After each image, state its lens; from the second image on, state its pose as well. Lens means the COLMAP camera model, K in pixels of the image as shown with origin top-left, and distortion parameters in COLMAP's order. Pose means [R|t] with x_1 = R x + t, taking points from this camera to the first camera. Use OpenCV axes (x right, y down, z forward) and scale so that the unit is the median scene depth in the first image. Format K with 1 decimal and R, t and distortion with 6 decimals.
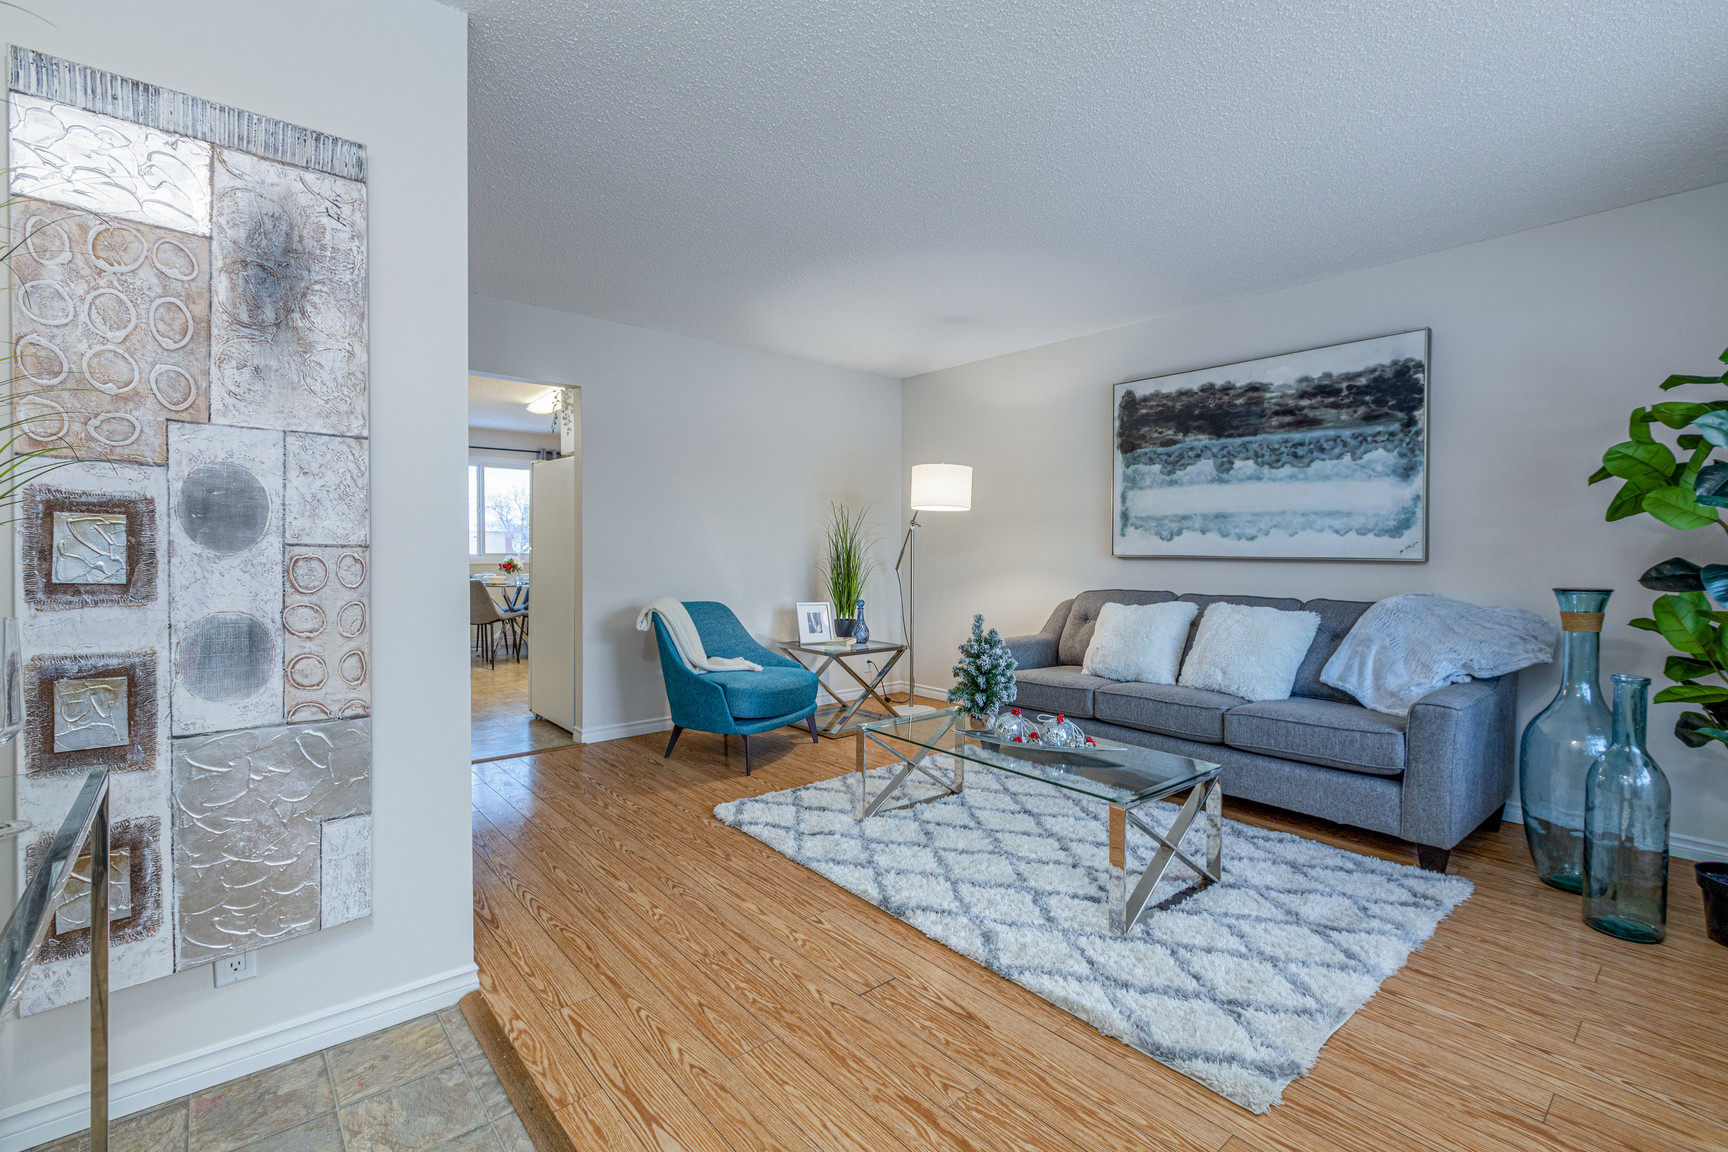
lens RADIAL K [[775.8, 0, 853.4], [0, 775.8, 568.3], [0, 0, 1]] dist [-0.003492, -0.001099]
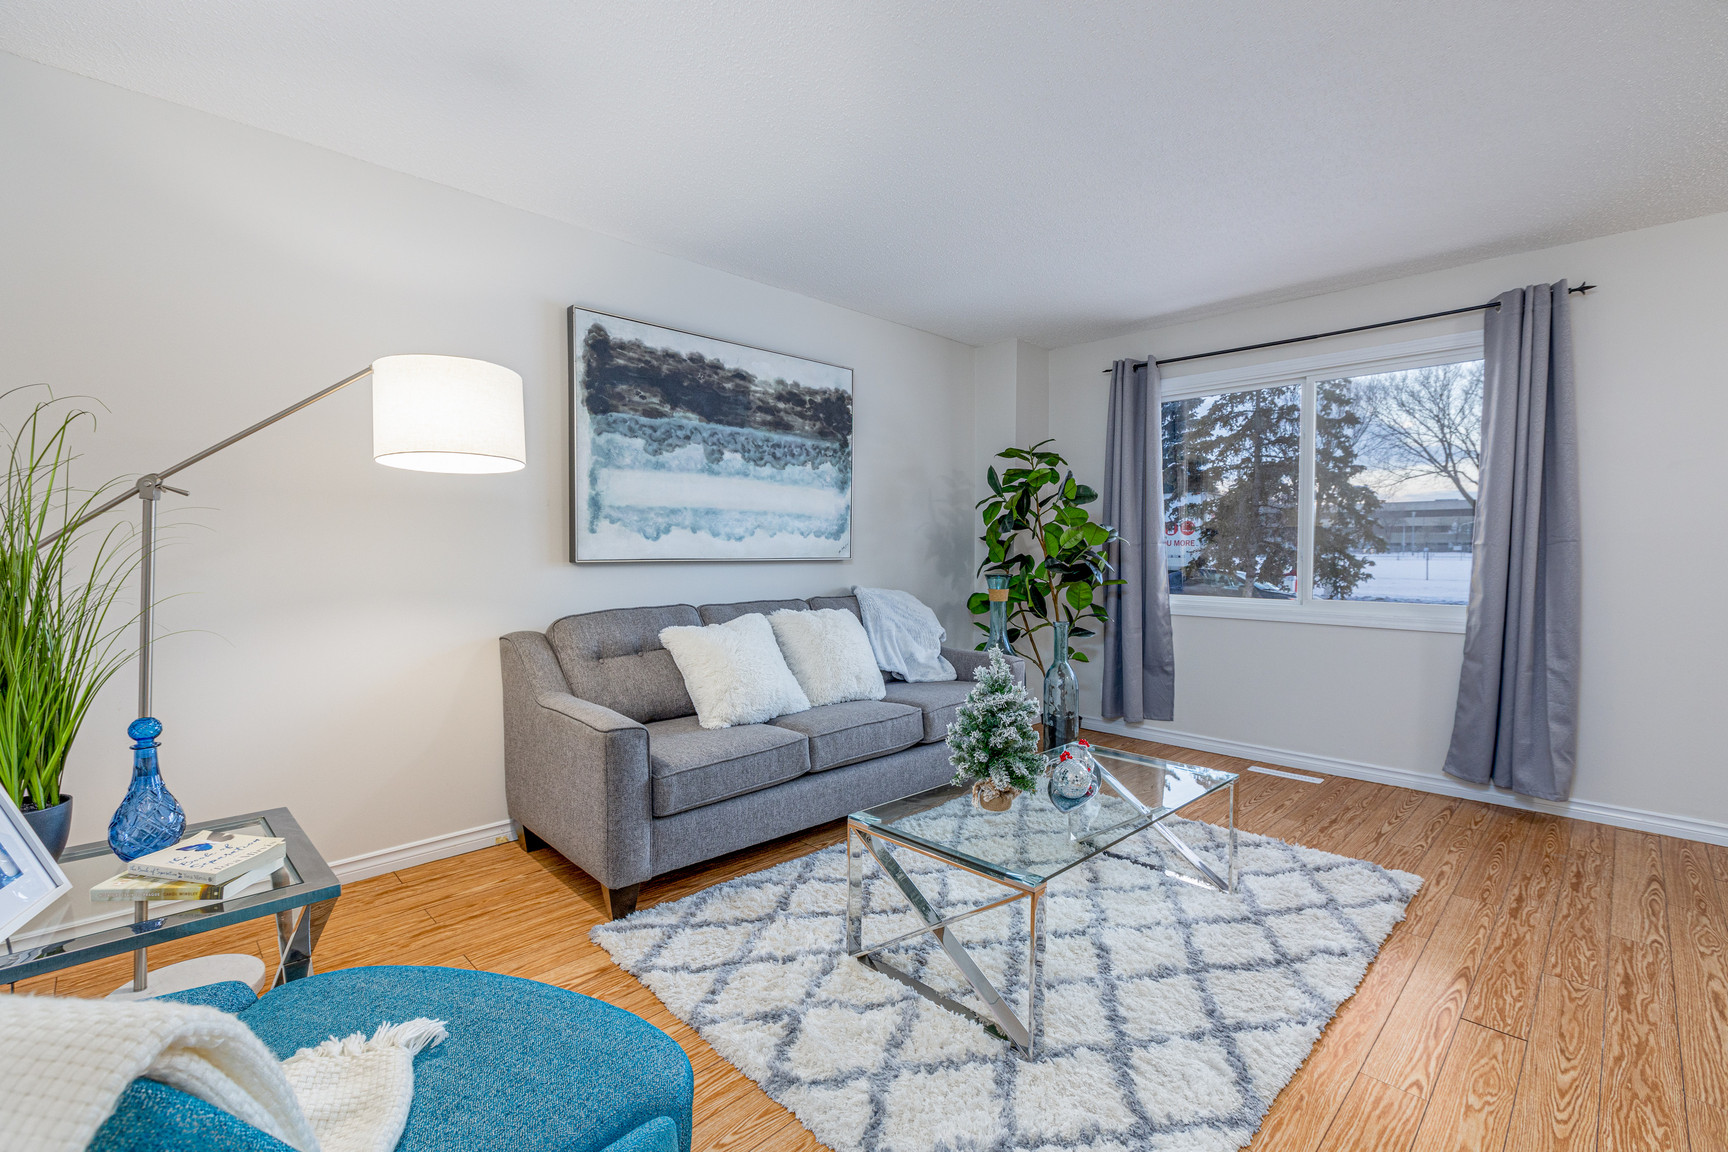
lens RADIAL K [[775.8, 0, 856.3], [0, 775.8, 565.5], [0, 0, 1]] dist [-0.003492, -0.001099]
pose [[-0.086599, -0.023873, 0.995957, -0.411386], [0.026654, 0.999299, 0.026271, -0.026998], [-0.995887, 0.028821, -0.085902, 0.932224]]
